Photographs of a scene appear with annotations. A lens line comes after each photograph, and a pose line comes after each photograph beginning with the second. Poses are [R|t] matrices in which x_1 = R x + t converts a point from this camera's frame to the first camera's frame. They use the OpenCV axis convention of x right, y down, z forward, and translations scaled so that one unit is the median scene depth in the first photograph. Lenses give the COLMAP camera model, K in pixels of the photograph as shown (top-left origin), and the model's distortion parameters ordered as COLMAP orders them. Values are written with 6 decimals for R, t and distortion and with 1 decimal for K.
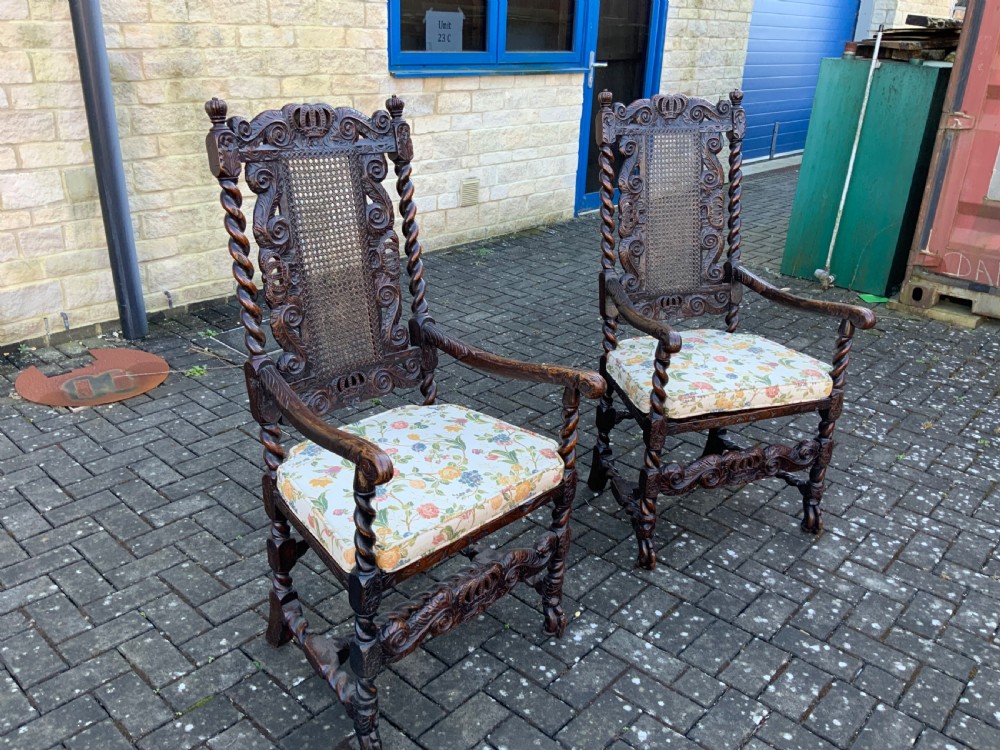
lens RADIAL K [[826.8, 0, 500.5], [0, 826.8, 371.7], [0, 0, 1]] dist [0.067839, -0.122634]
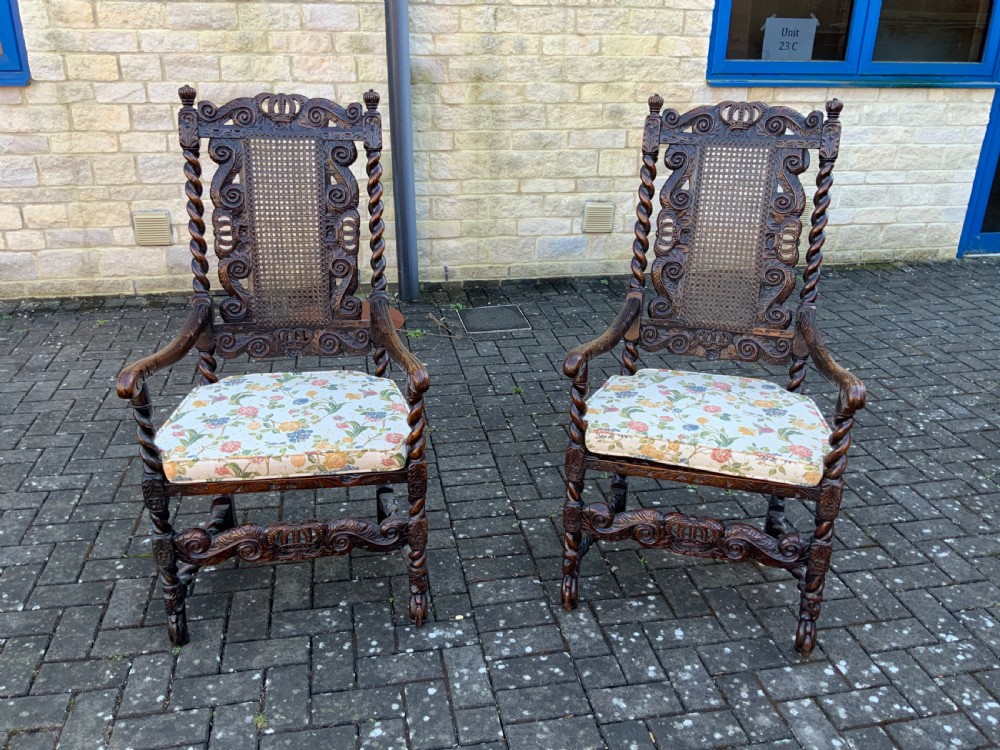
lens RADIAL K [[826.8, 0, 502.1], [0, 826.8, 372.6], [0, 0, 1]] dist [0.067839, -0.122634]
pose [[0.802646, 0.210891, -0.557929, 0.457291], [-0.219804, 0.974157, 0.052007, -0.039972], [0.554479, 0.080891, 0.828257, 0.137266]]
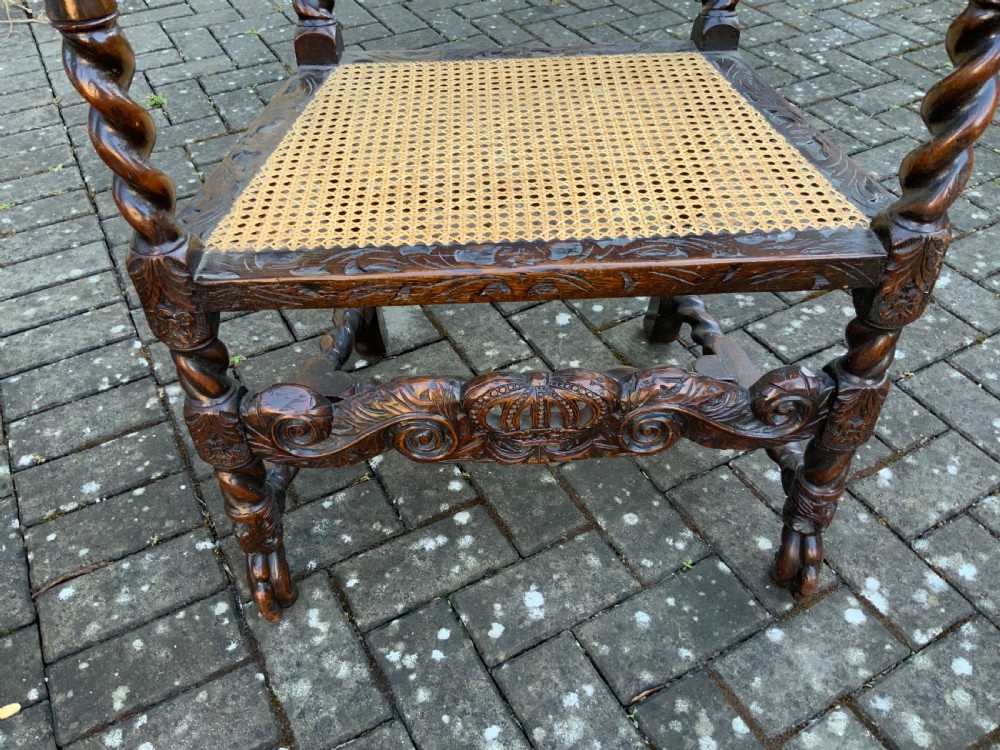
lens RADIAL K [[826.8, 0, 500.2], [0, 826.8, 374.4], [0, 0, 1]] dist [0.067839, -0.122634]
pose [[0.946530, 0.187385, -0.262618, 0.284129], [-0.086828, 0.931953, 0.352030, -0.012042], [0.310713, -0.310404, 0.898391, 0.563014]]
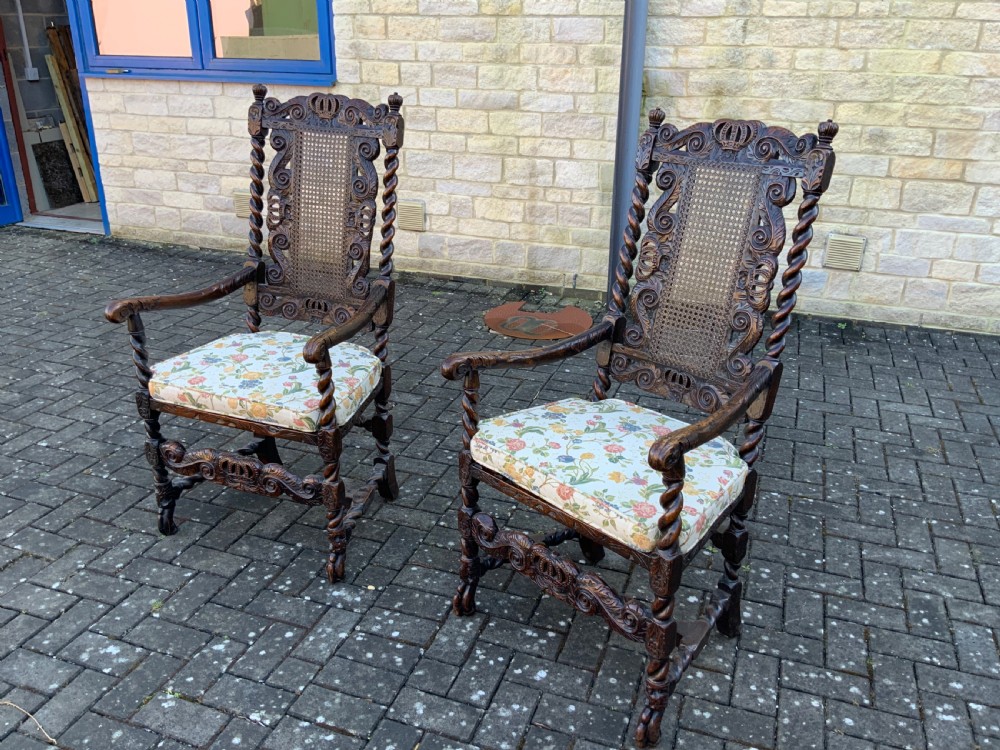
lens RADIAL K [[826.8, 0, 502.4], [0, 826.8, 374.3], [0, 0, 1]] dist [0.067839, -0.122634]
pose [[0.387883, 0.323796, -0.862962, 0.715321], [-0.357443, 0.915836, 0.182972, -0.151264], [0.849577, 0.237488, 0.470976, 0.427773]]
